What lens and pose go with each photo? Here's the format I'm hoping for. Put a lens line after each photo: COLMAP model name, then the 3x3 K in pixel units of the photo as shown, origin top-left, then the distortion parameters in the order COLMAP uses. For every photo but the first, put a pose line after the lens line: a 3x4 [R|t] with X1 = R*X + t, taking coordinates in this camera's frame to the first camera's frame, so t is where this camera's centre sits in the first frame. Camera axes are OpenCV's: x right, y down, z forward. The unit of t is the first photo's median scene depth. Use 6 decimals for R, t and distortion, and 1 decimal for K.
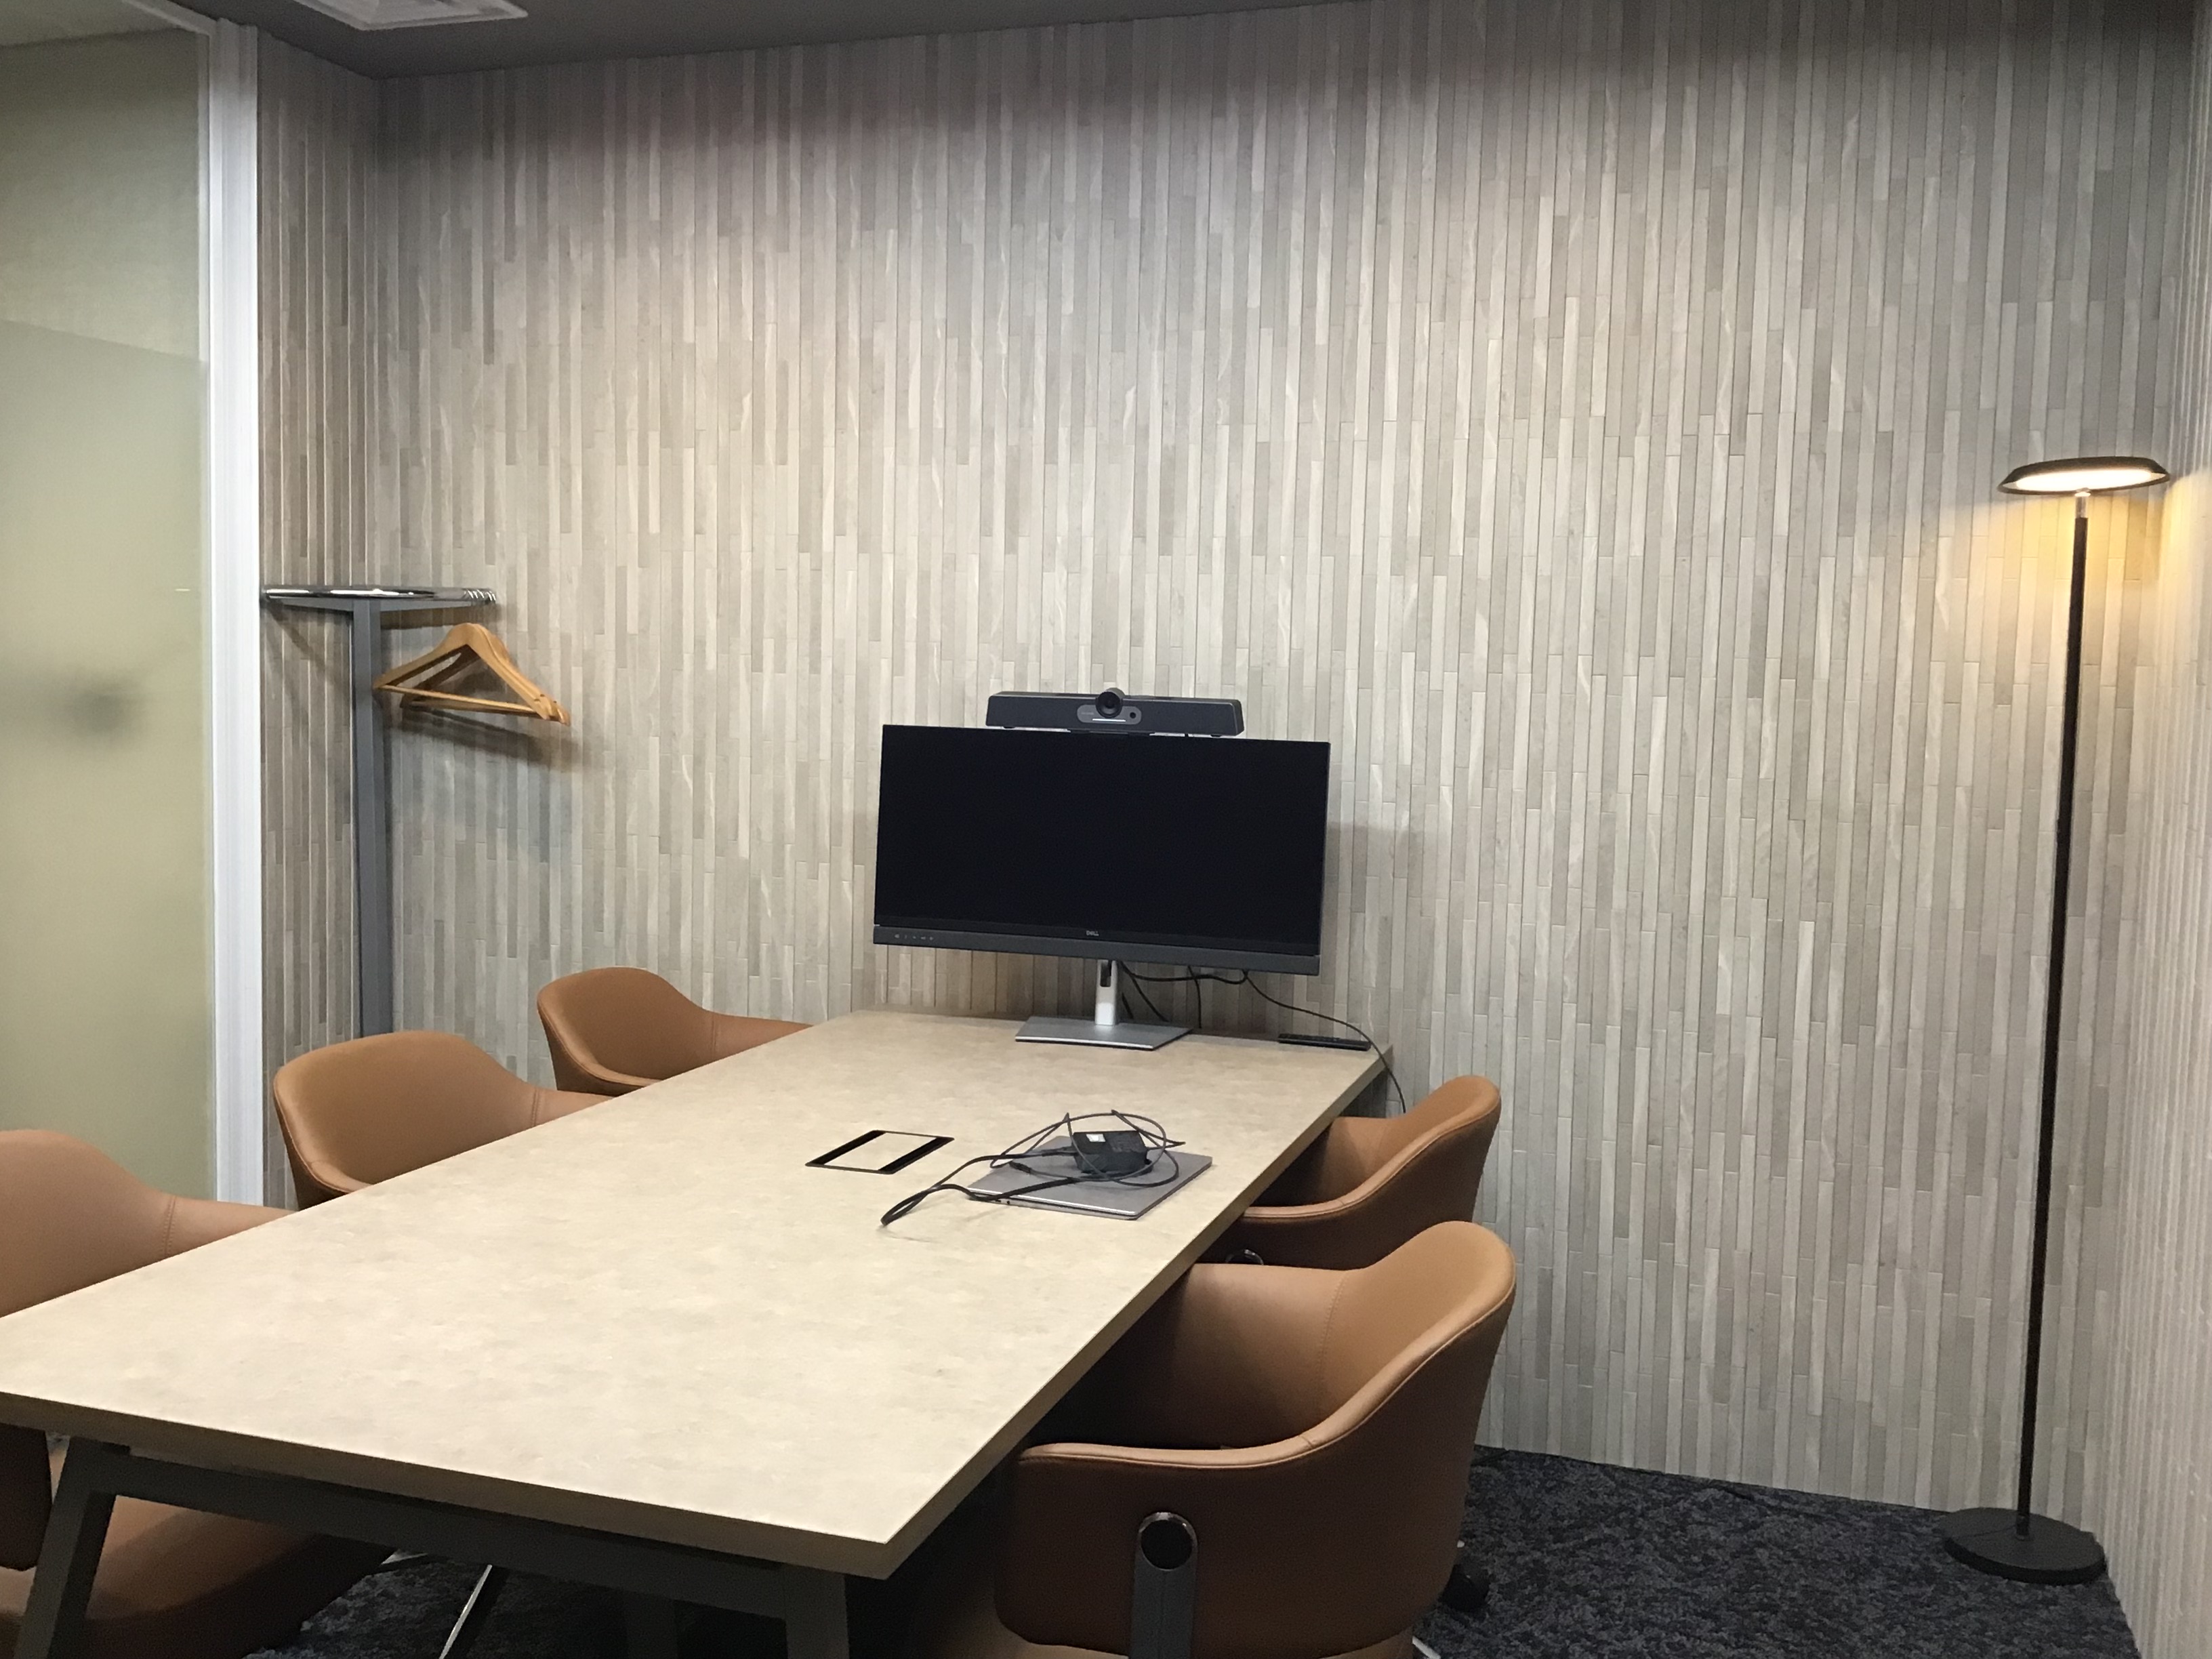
lens RADIAL K [[1988.1, 0, 1106.0], [0, 1988.1, 829.5], [0, 0, 1]] dist [0.100689, -0.249093]
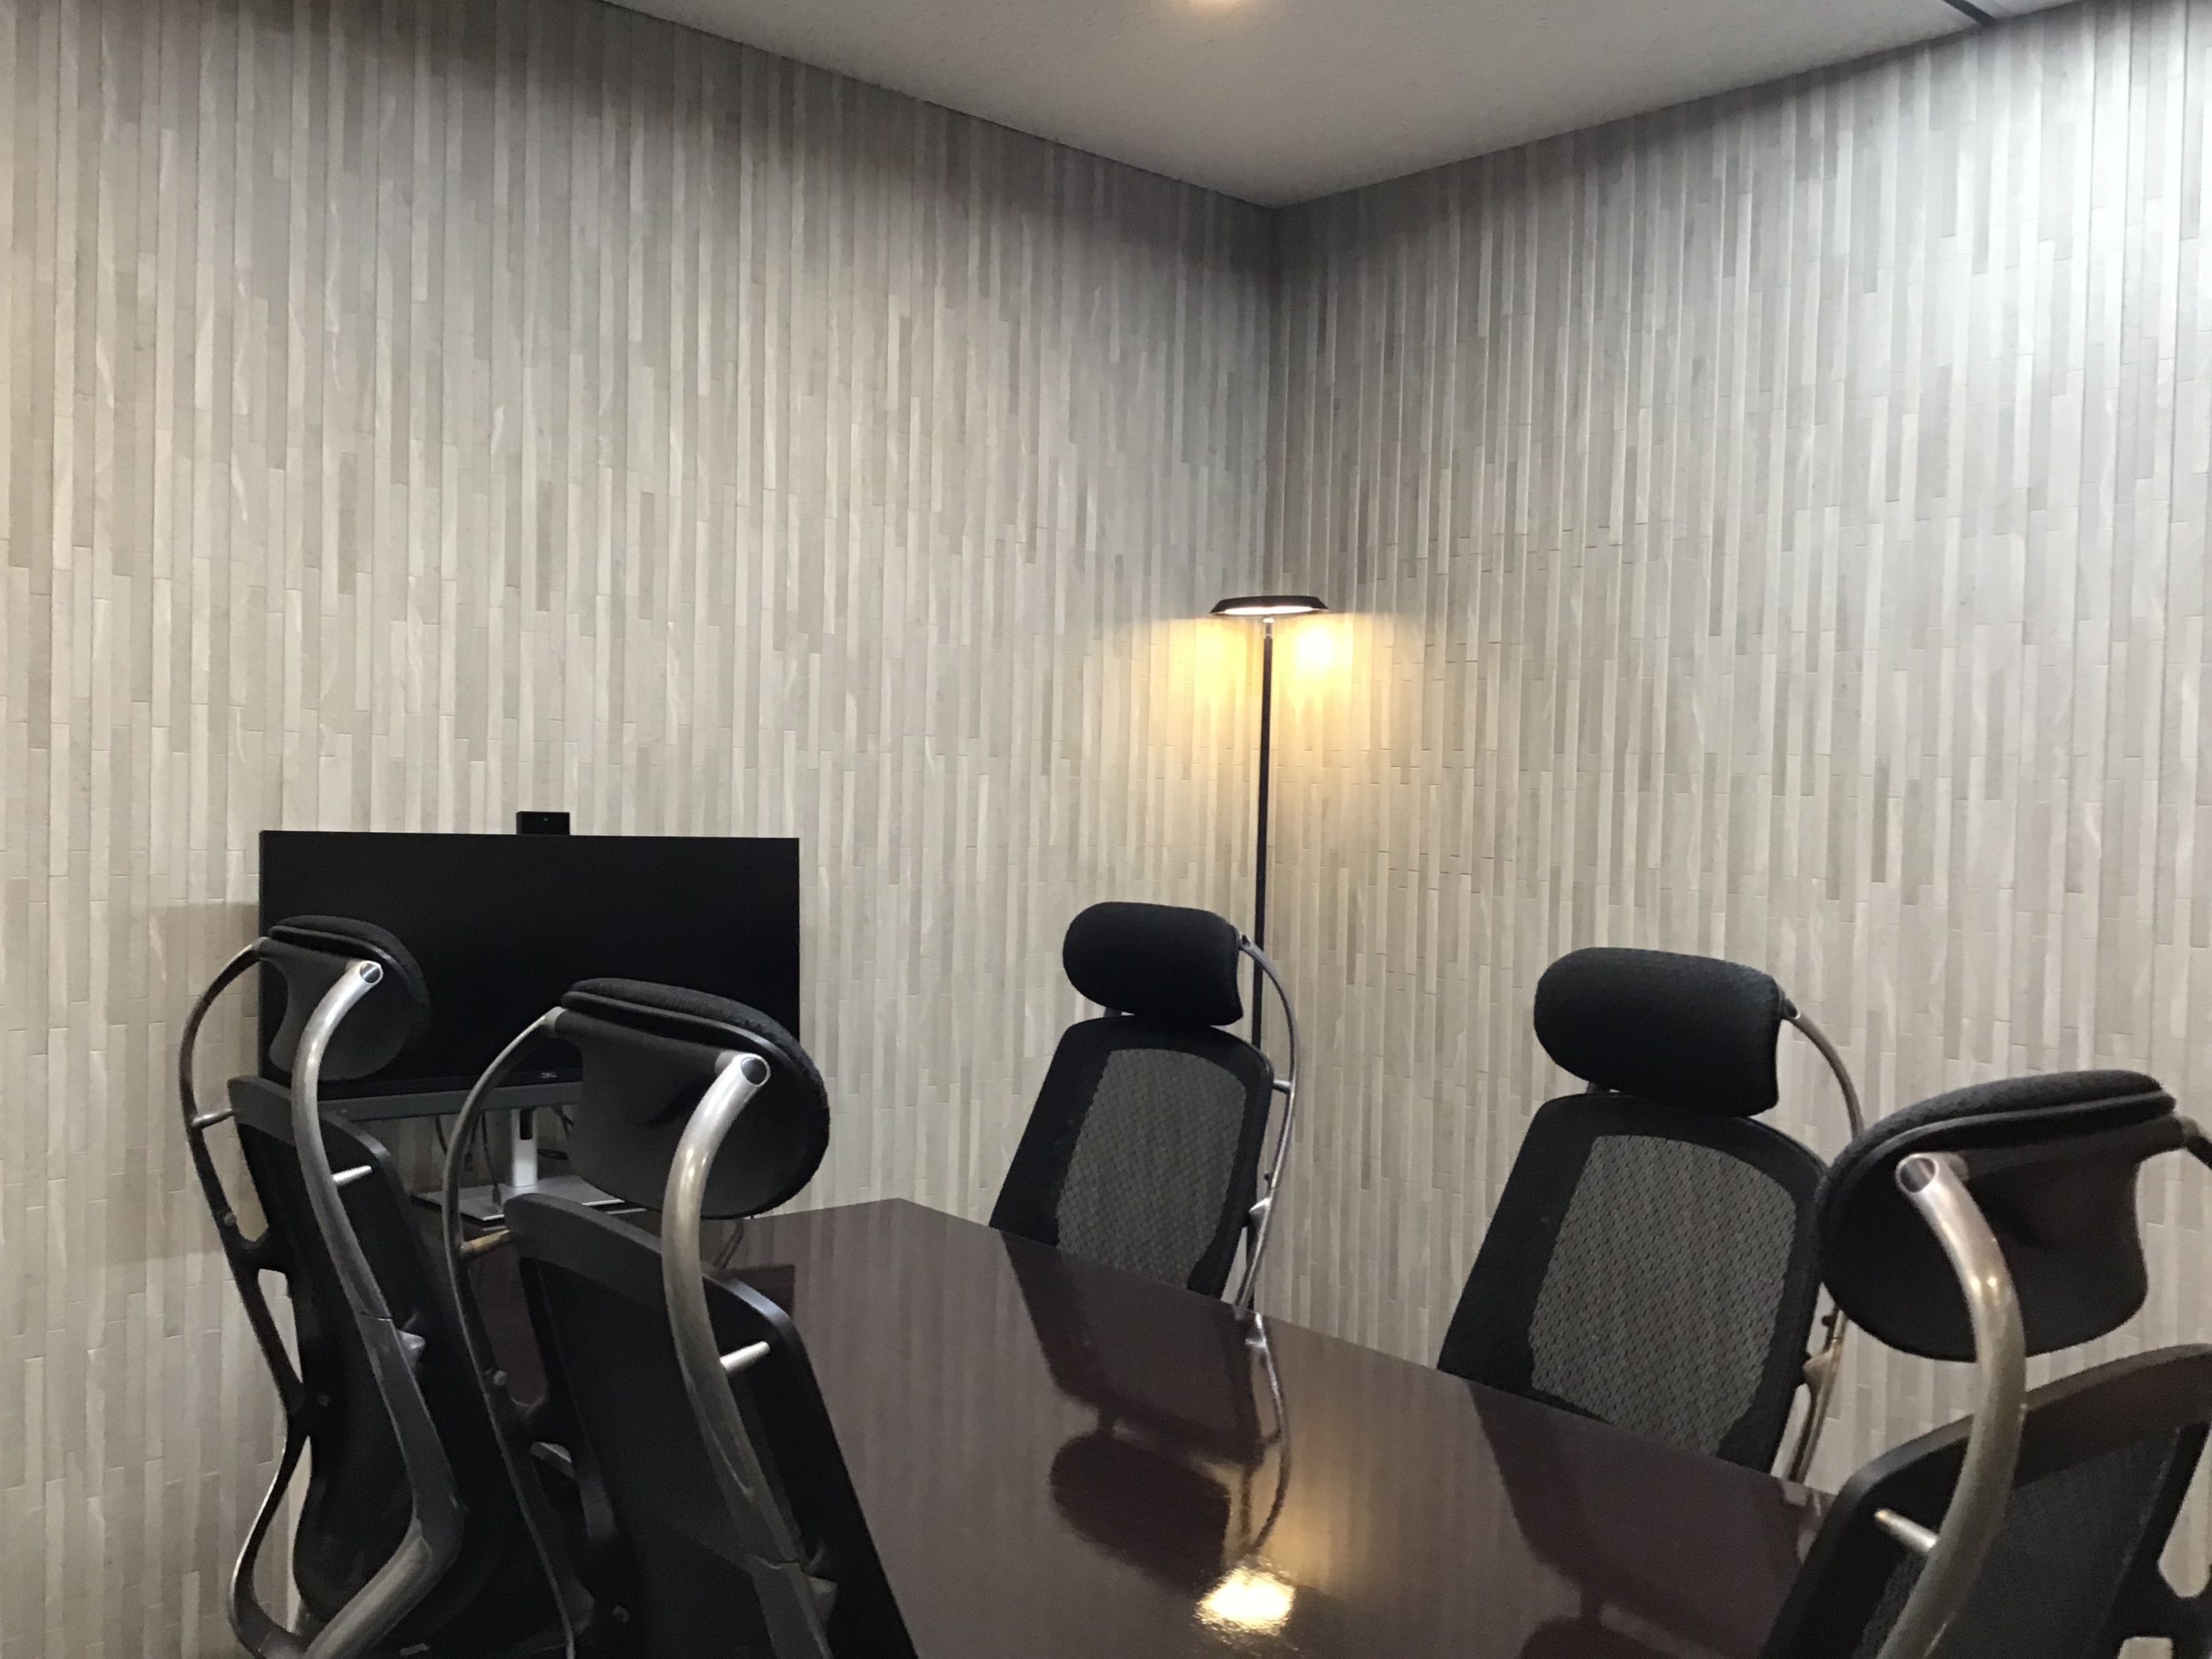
lens RADIAL K [[1988.1, 0, 1106.0], [0, 1988.1, 829.5], [0, 0, 1]] dist [0.100689, -0.249093]
pose [[0.487466, -0.033115, 0.872514, -0.608392], [0.057306, 0.998339, 0.005874, -0.037255], [-0.871259, 0.047137, 0.488554, 0.391922]]
